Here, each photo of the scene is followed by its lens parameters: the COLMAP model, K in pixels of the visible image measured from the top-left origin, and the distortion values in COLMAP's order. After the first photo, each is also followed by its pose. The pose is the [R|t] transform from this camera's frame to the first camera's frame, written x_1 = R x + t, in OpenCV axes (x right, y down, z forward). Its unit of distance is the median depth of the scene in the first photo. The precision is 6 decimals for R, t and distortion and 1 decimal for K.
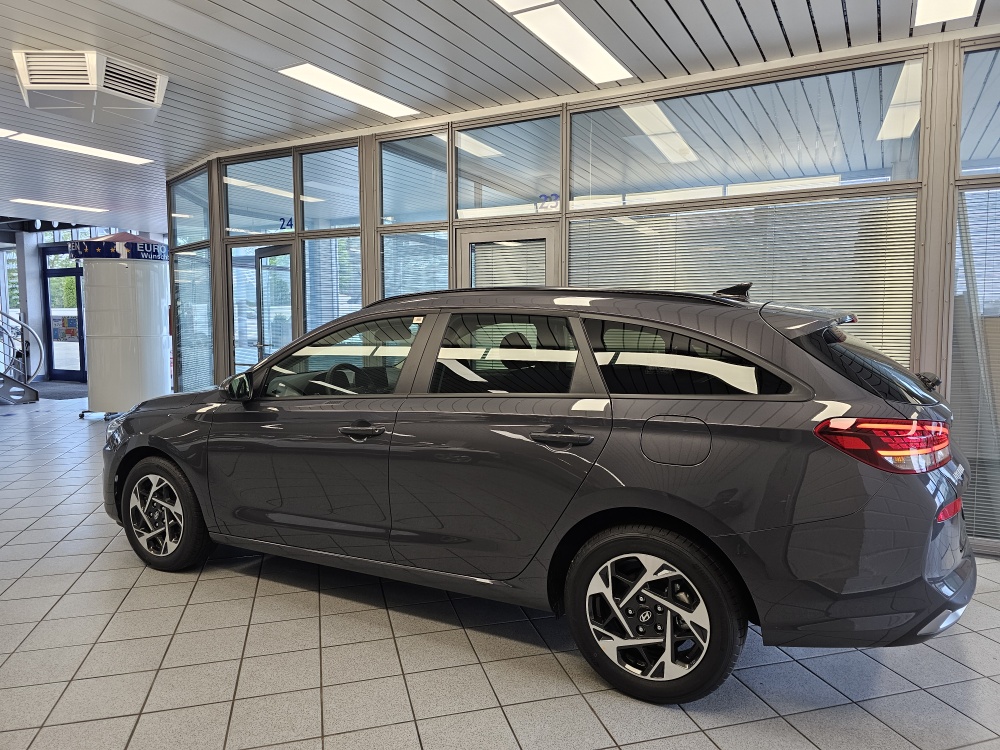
lens RADIAL K [[677.1, 0, 502.5], [0, 677.1, 373.7], [0, 0, 1]] dist [0.037961, -0.047194]
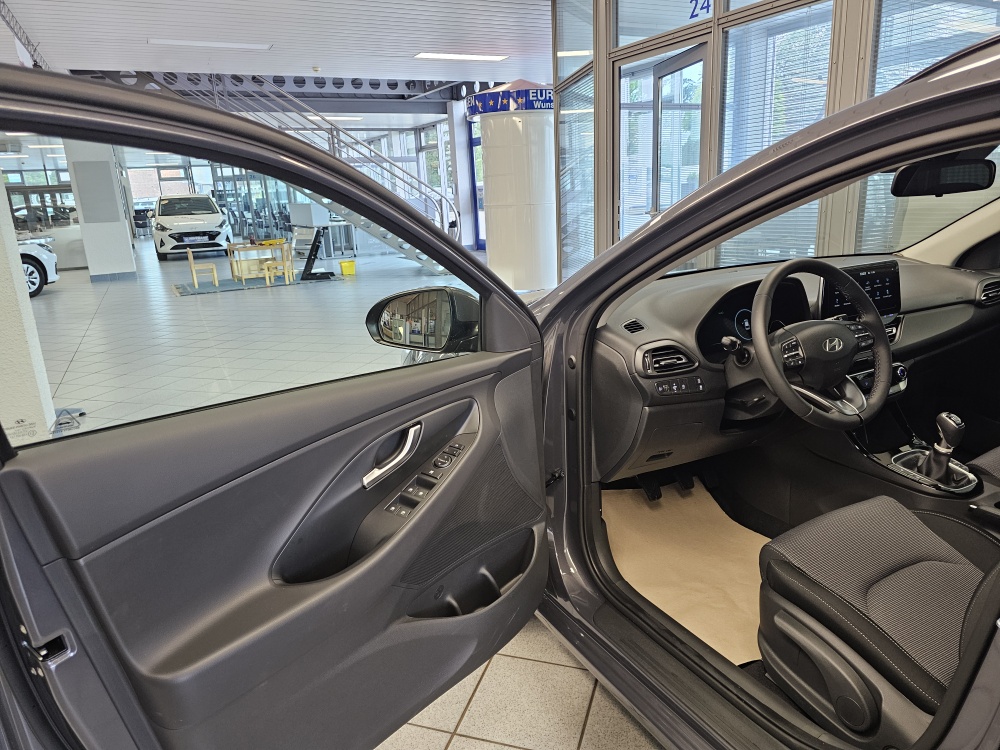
lens RADIAL K [[677.1, 0, 505.0], [0, 677.1, 367.5], [0, 0, 1]] dist [0.037961, -0.047194]
pose [[0.831272, 0.114715, -0.543900, -0.065021], [-0.014801, 0.982694, 0.184642, -0.009581], [0.555669, -0.145438, 0.818584, 0.245324]]
